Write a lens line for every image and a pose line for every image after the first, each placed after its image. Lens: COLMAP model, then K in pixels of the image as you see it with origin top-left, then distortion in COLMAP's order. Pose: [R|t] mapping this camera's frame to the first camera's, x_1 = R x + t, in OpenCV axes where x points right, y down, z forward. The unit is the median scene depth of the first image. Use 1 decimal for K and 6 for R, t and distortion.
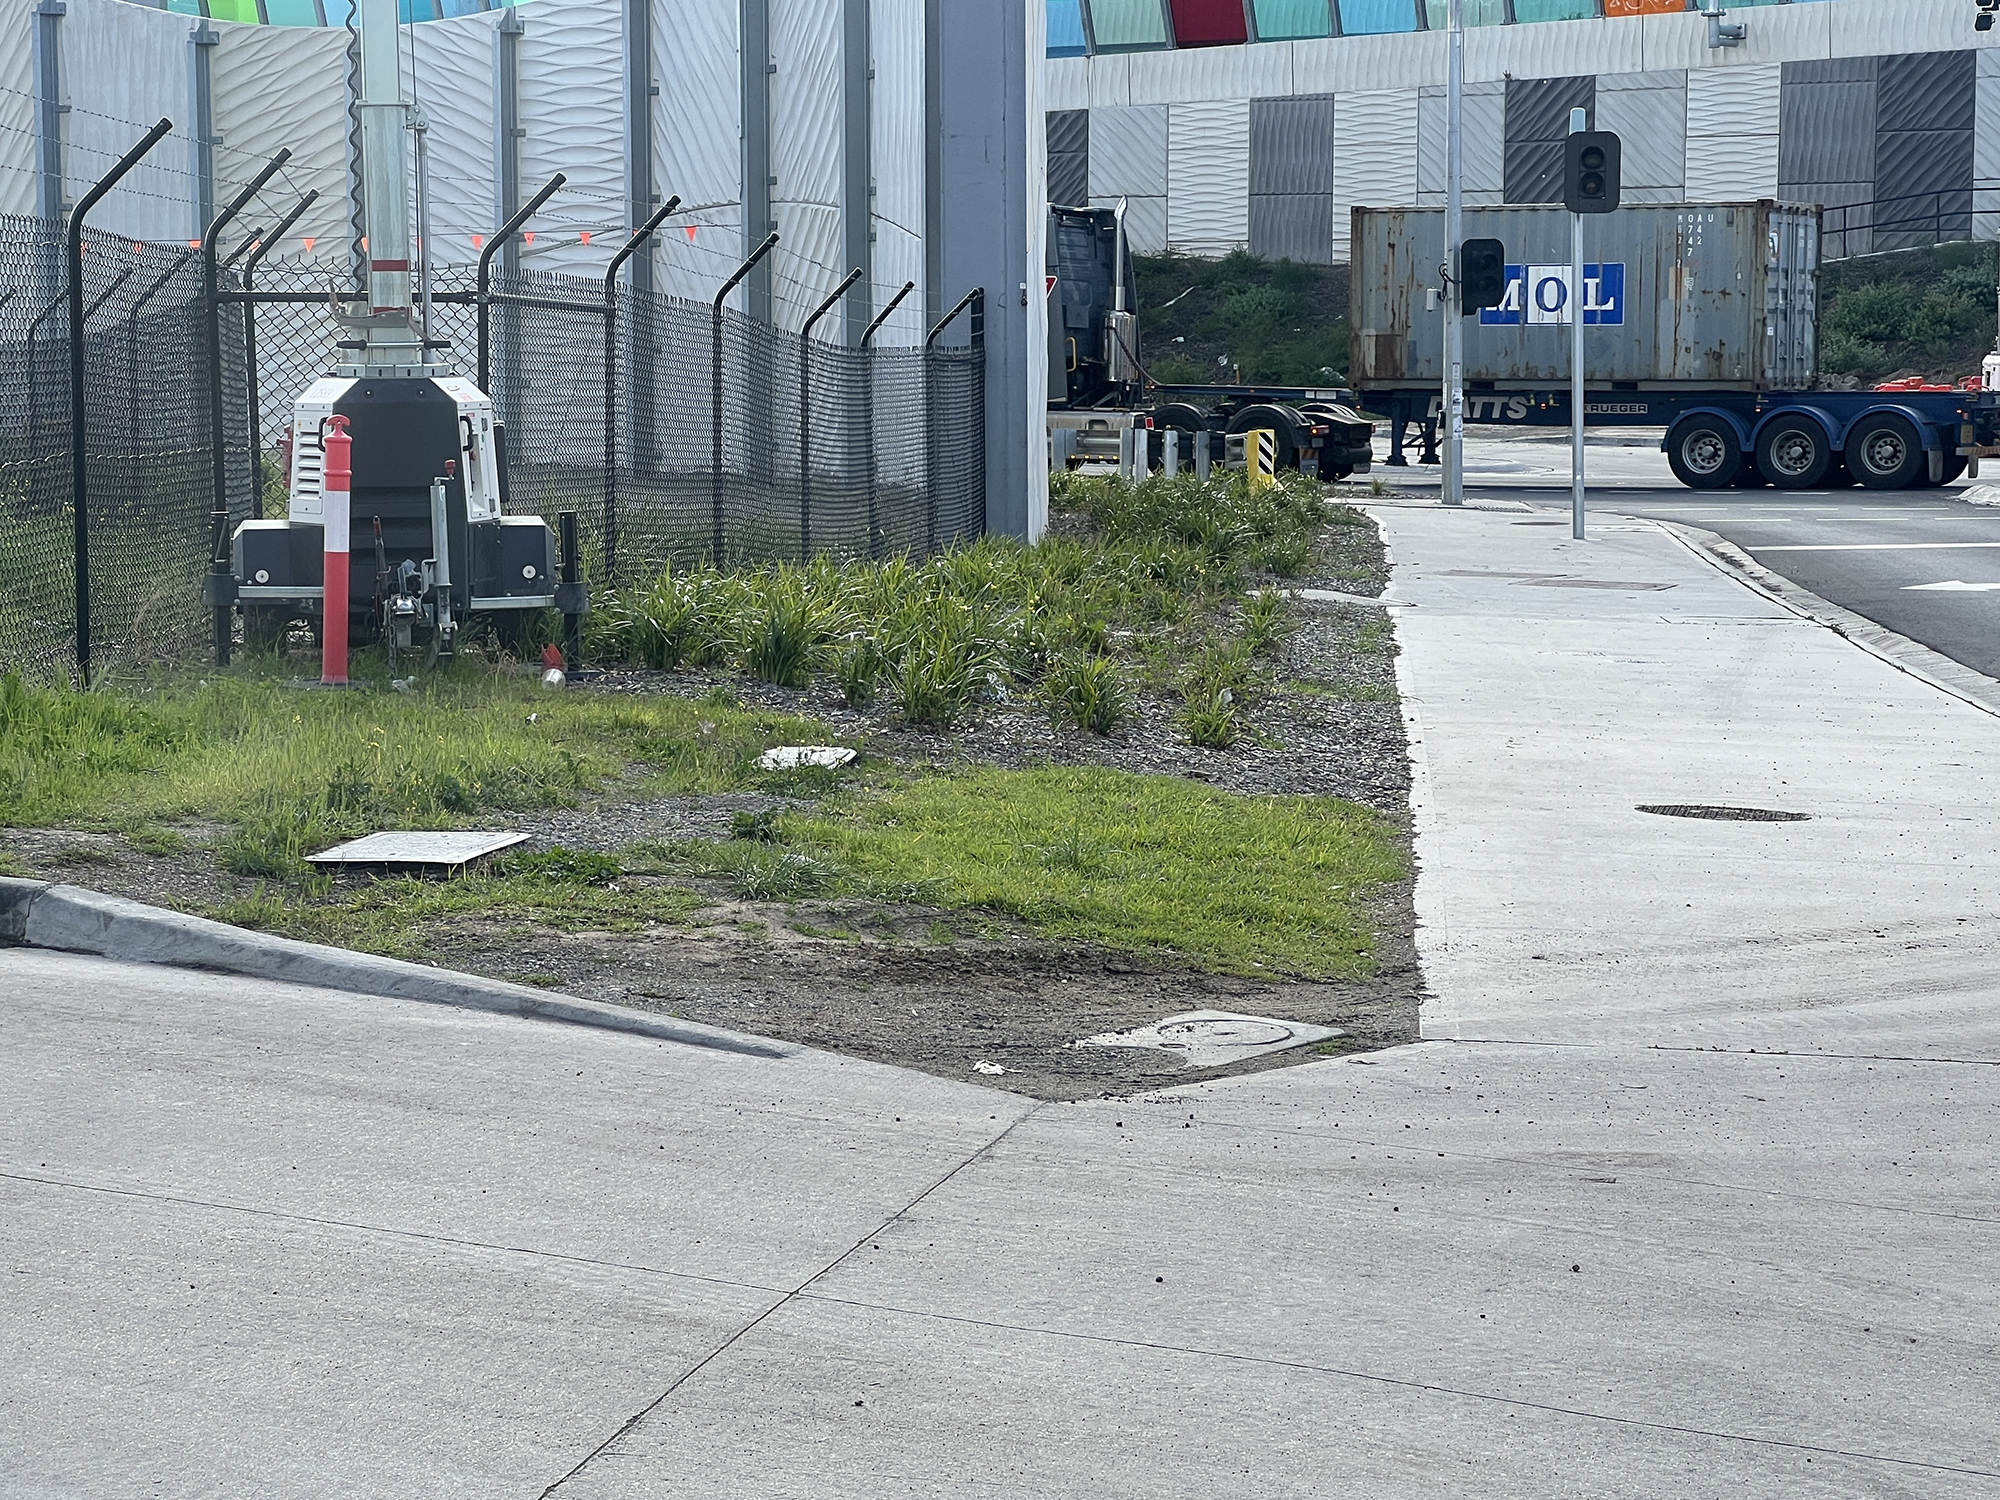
lens RADIAL K [[4881.4, 0, 990.9], [0, 4881.4, 743.4], [0, 0, 1]] dist [-0.369215, 9.489764]
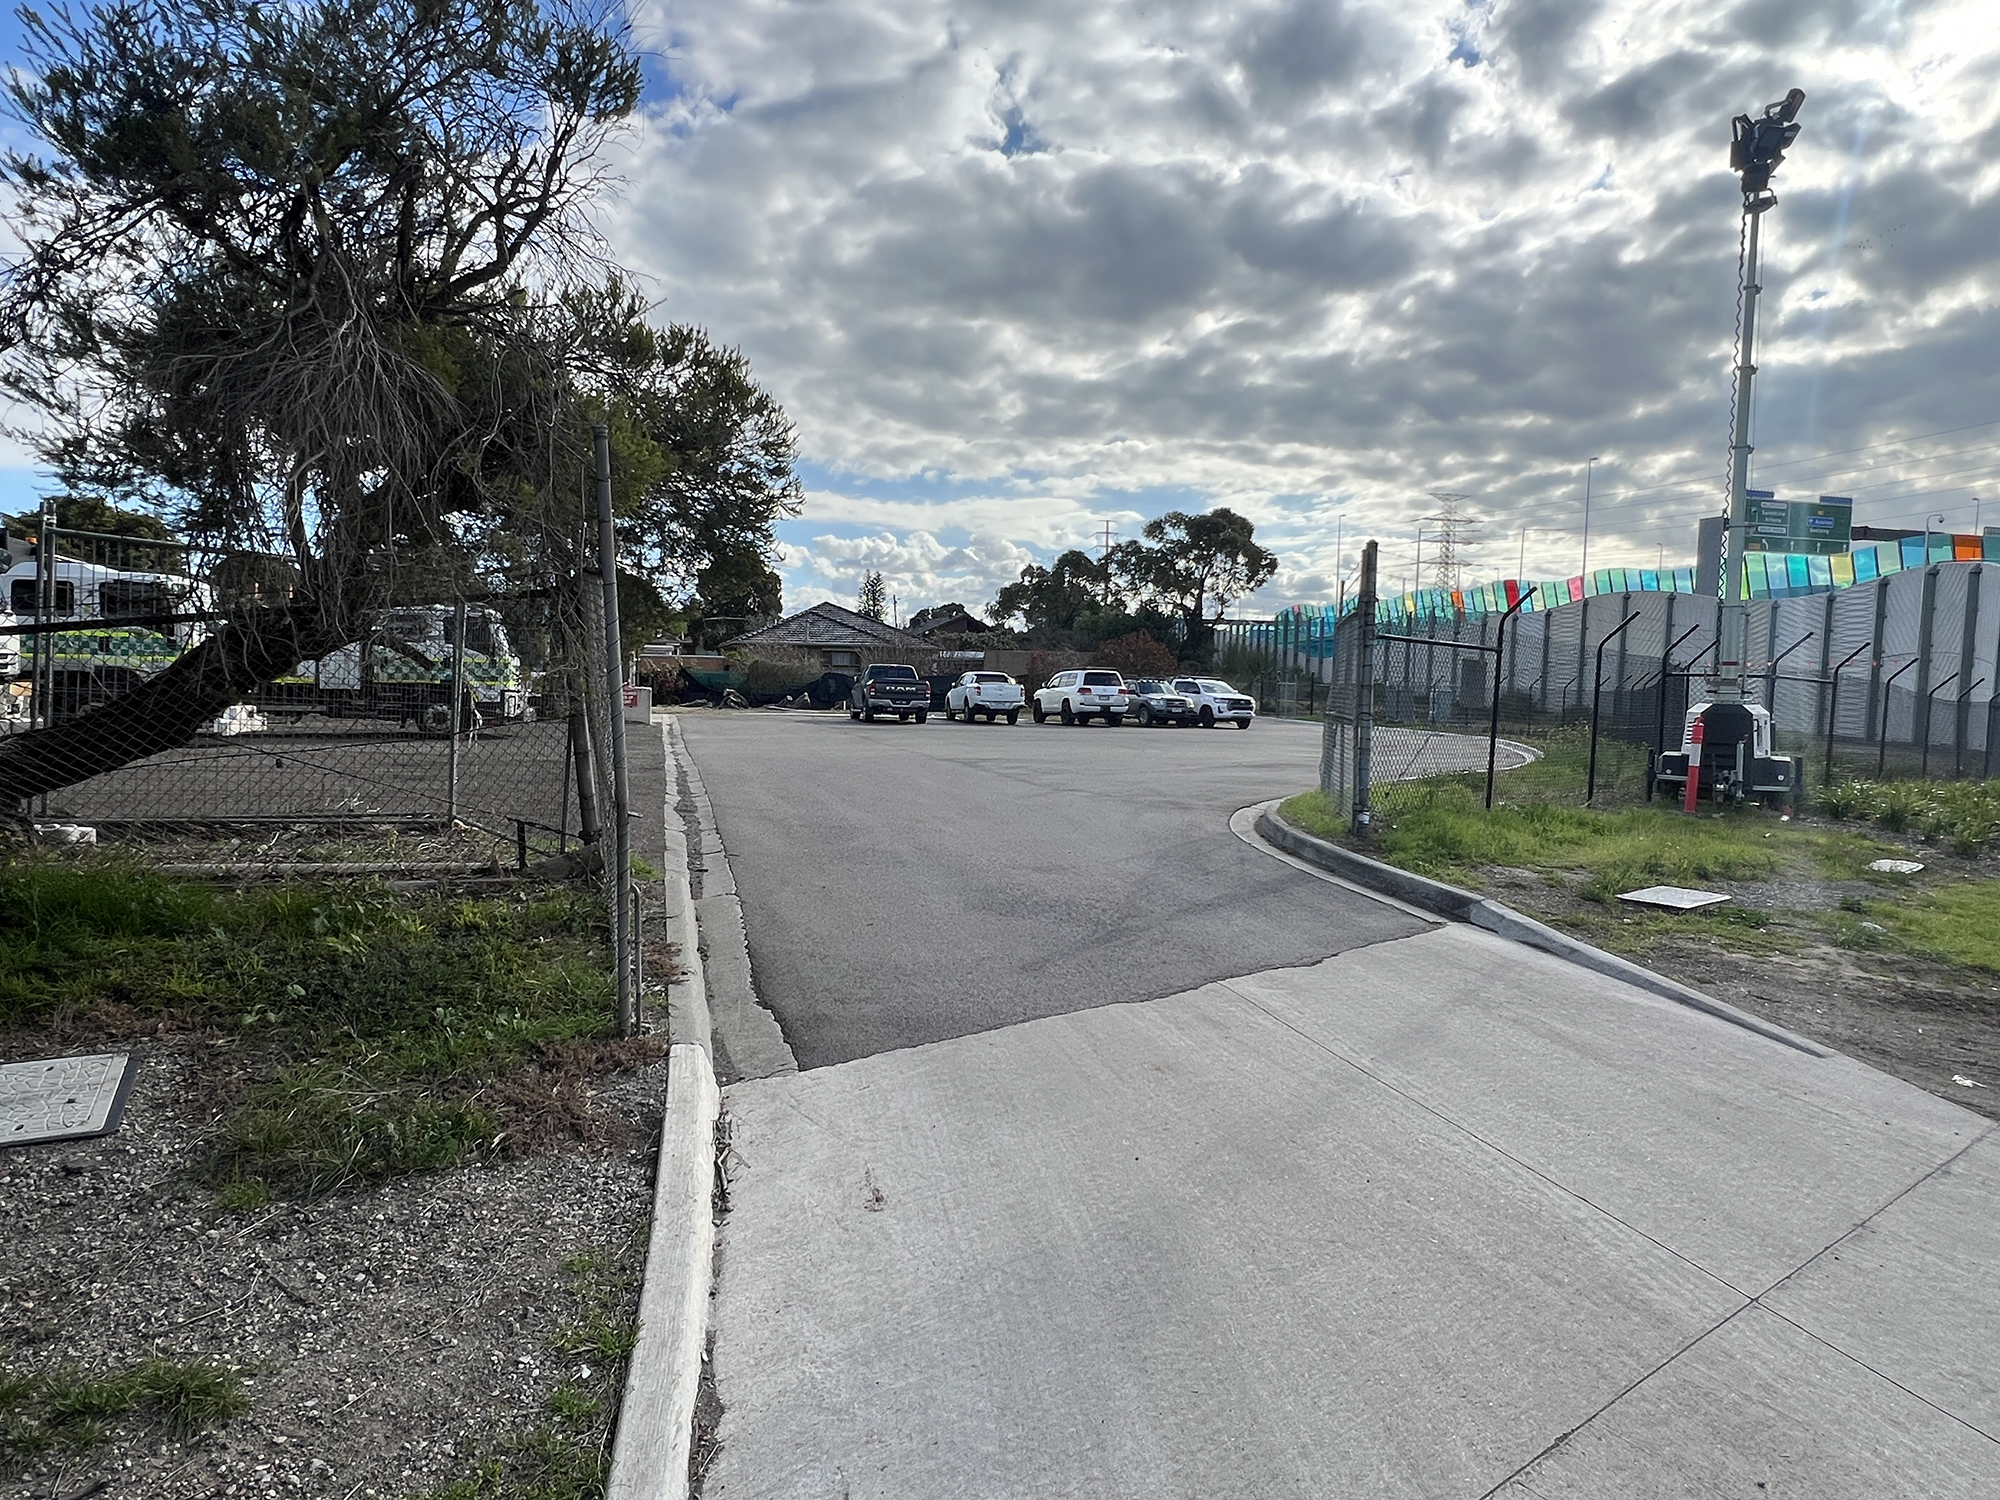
lens RADIAL K [[1130.6, 0, 1005.1], [0, 1130.6, 739.9], [0, 0, 1]] dist [-0.002718, -0.000355]
pose [[0.740342, 0.061675, -0.669395, 0.005138], [-0.084694, 0.996405, -0.001867, -0.018441], [0.666874, 0.058076, 0.742904, 0.242668]]
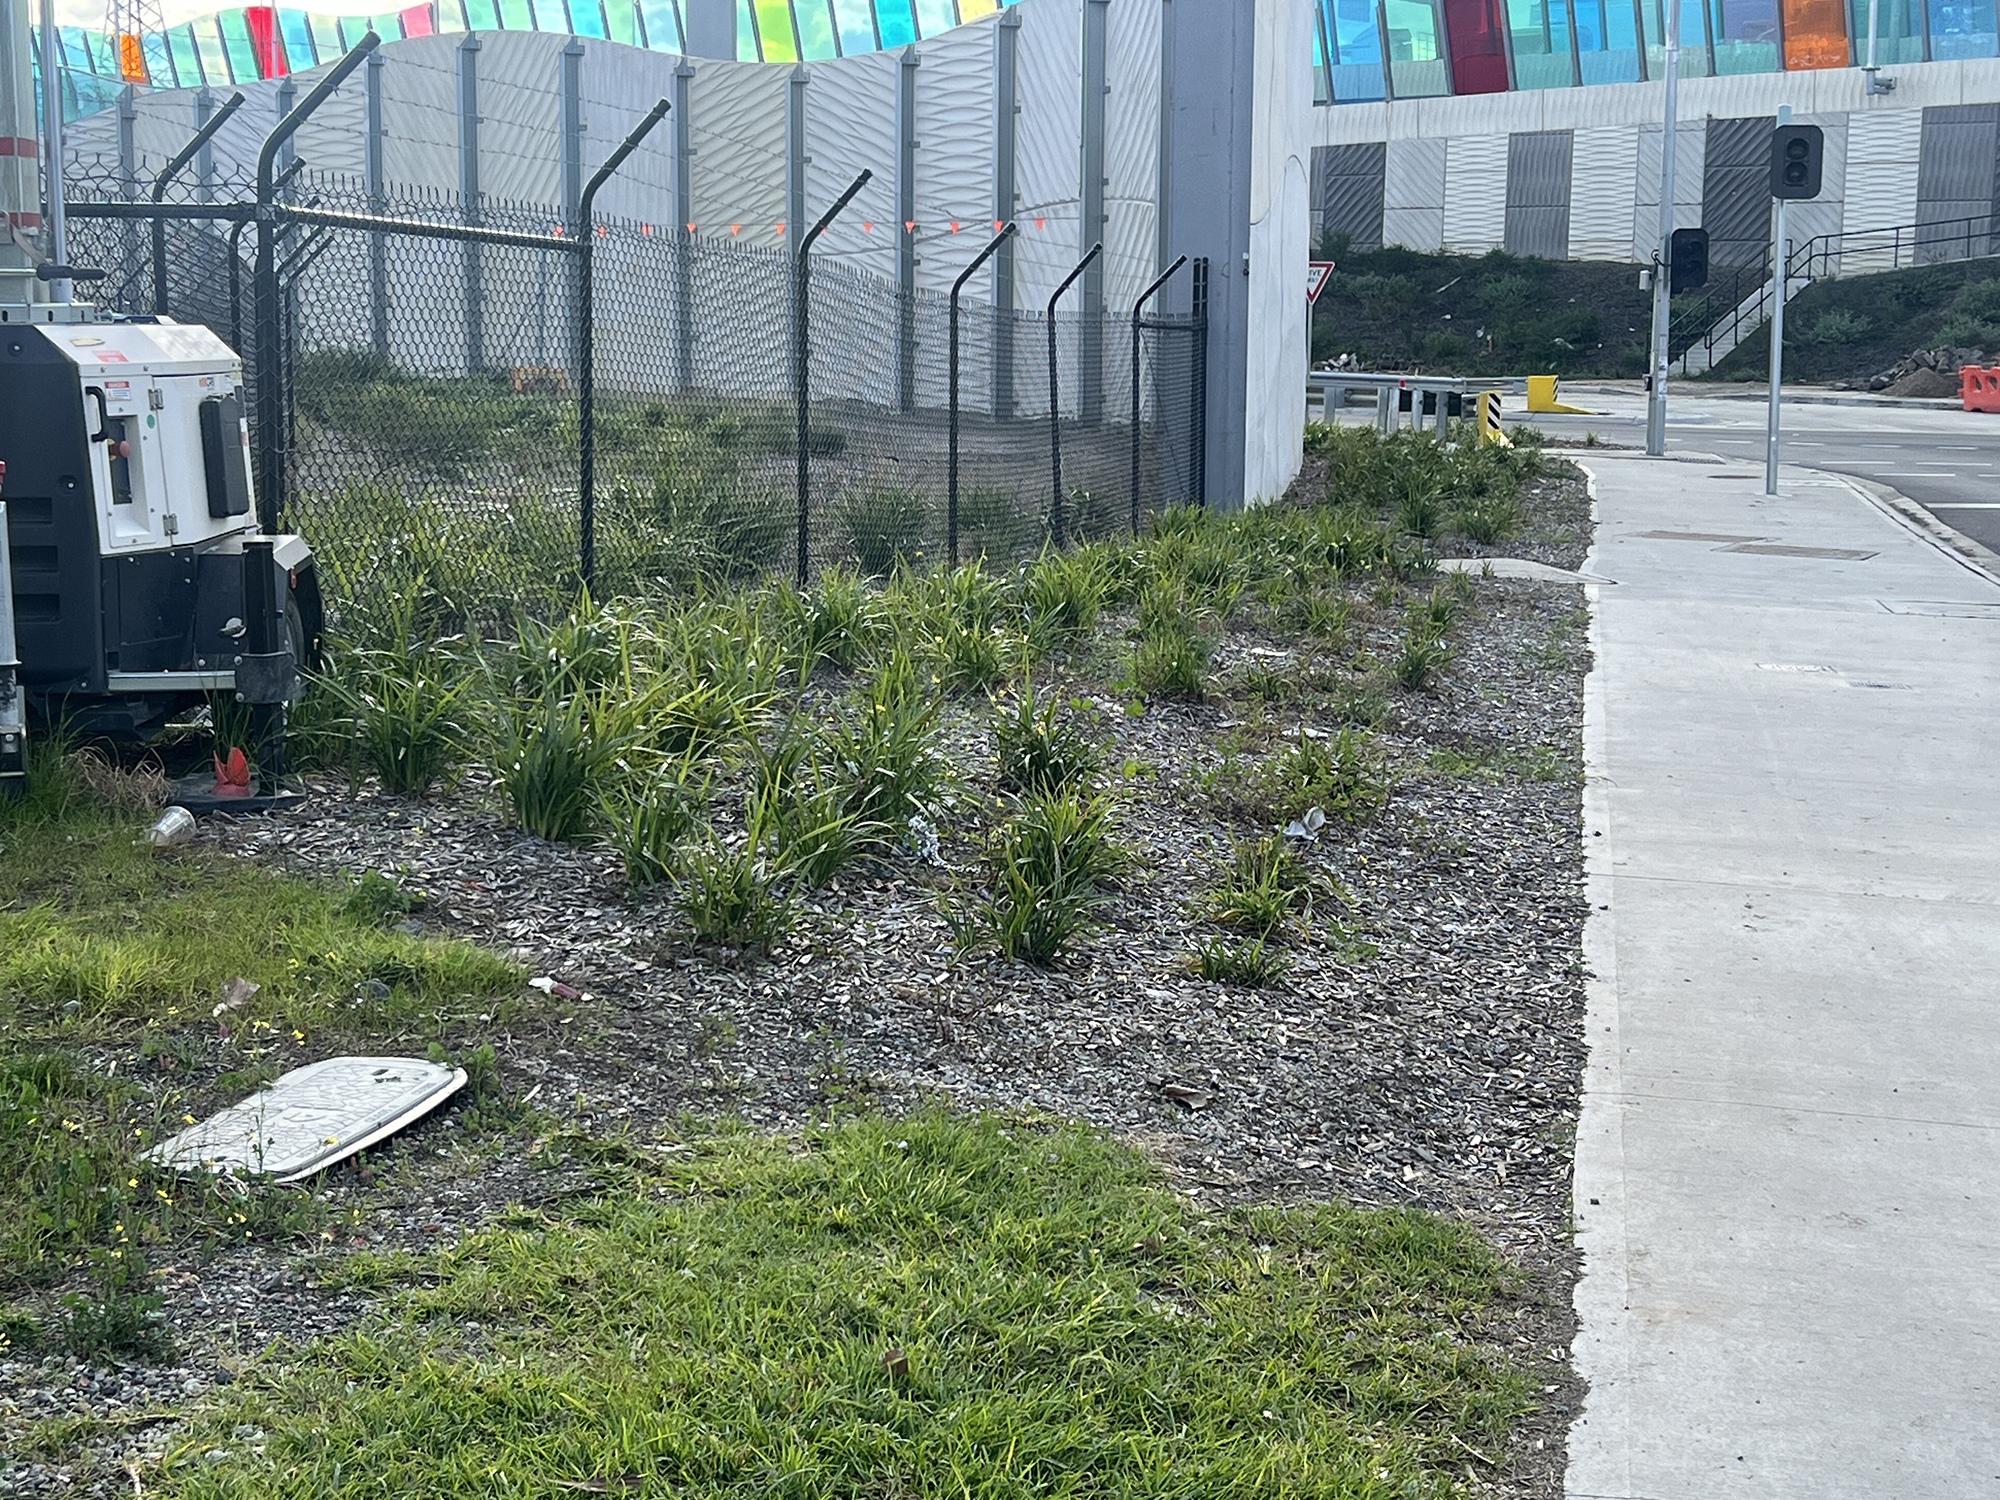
lens RADIAL K [[2883.3, 0, 998.3], [0, 2883.3, 746.2], [0, 0, 1]] dist [0.149207, -0.625877]
pose [[0.992076, 0.029988, -0.122007, 0.056332], [-0.022167, 0.997641, 0.064967, -0.047502], [0.123667, -0.061747, 0.990401, 0.631006]]
